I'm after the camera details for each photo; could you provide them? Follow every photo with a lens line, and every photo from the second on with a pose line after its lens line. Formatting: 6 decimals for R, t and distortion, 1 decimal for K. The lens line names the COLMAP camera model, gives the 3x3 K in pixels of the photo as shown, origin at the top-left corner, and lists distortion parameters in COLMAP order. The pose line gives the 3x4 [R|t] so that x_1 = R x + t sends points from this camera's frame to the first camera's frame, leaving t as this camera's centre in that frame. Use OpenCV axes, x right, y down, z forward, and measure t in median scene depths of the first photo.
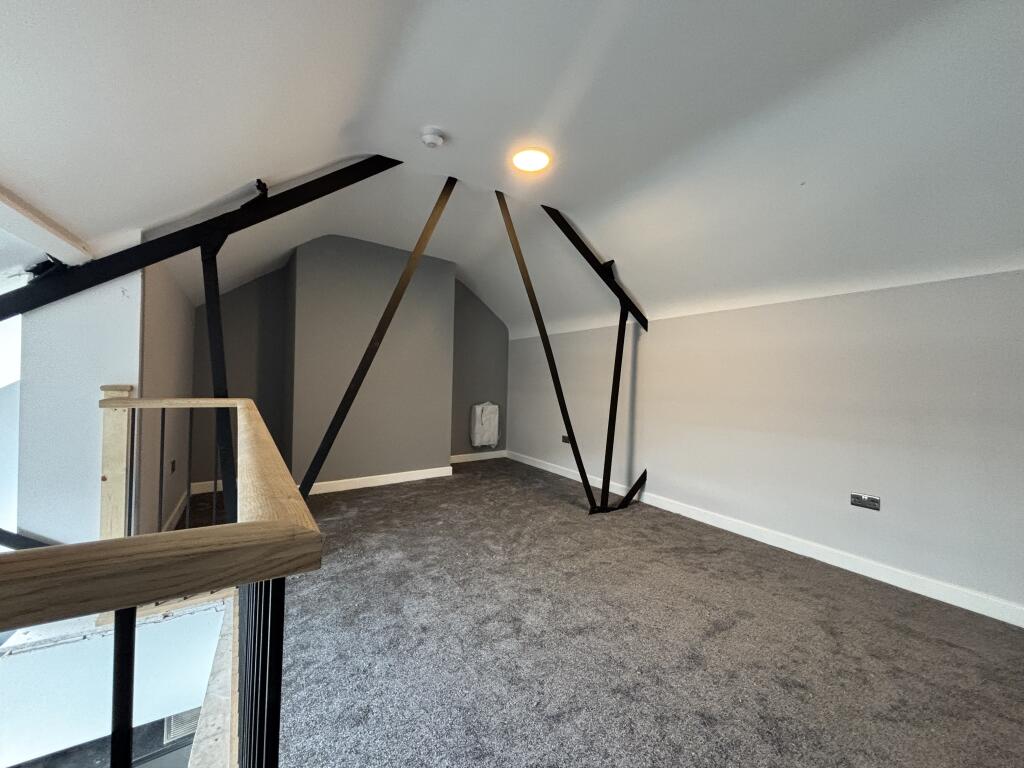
lens RADIAL K [[410.7, 0, 508.9], [0, 410.7, 382.5], [0, 0, 1]] dist [0.001834, 0.000371]
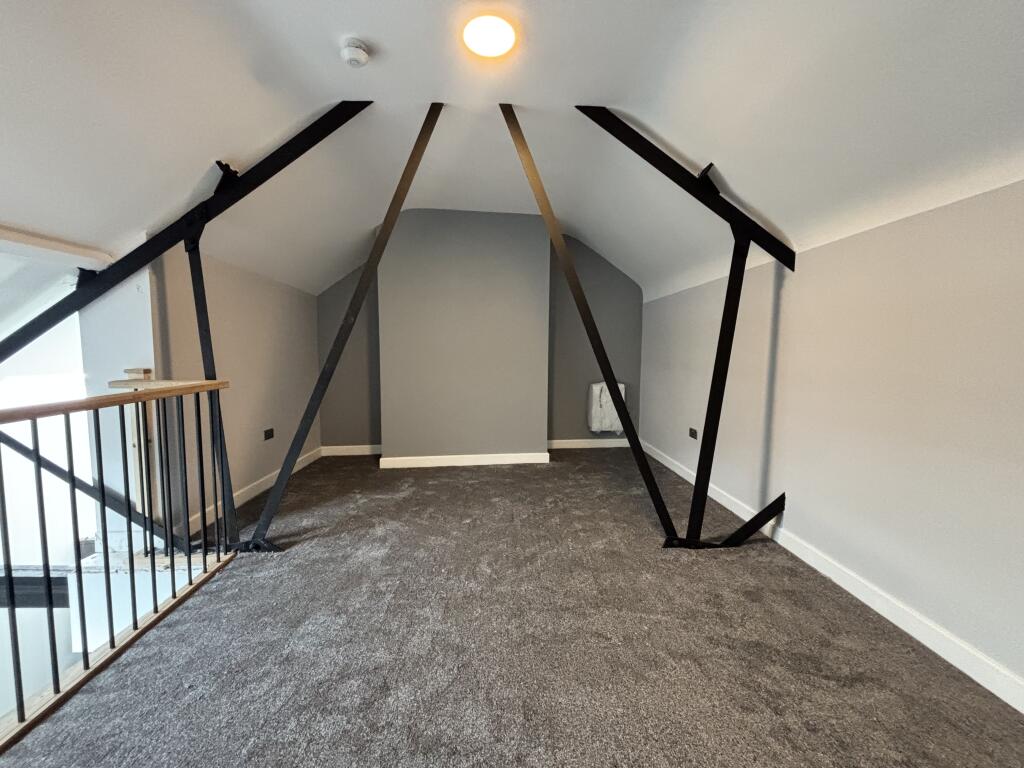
lens RADIAL K [[410.7, 0, 508.9], [0, 410.7, 382.5], [0, 0, 1]] dist [0.001834, 0.000371]
pose [[0.864794, 0.017356, -0.501827, 0.334753], [0.016202, 0.997918, 0.062435, -0.005886], [0.501865, -0.062124, 0.862712, 0.300730]]
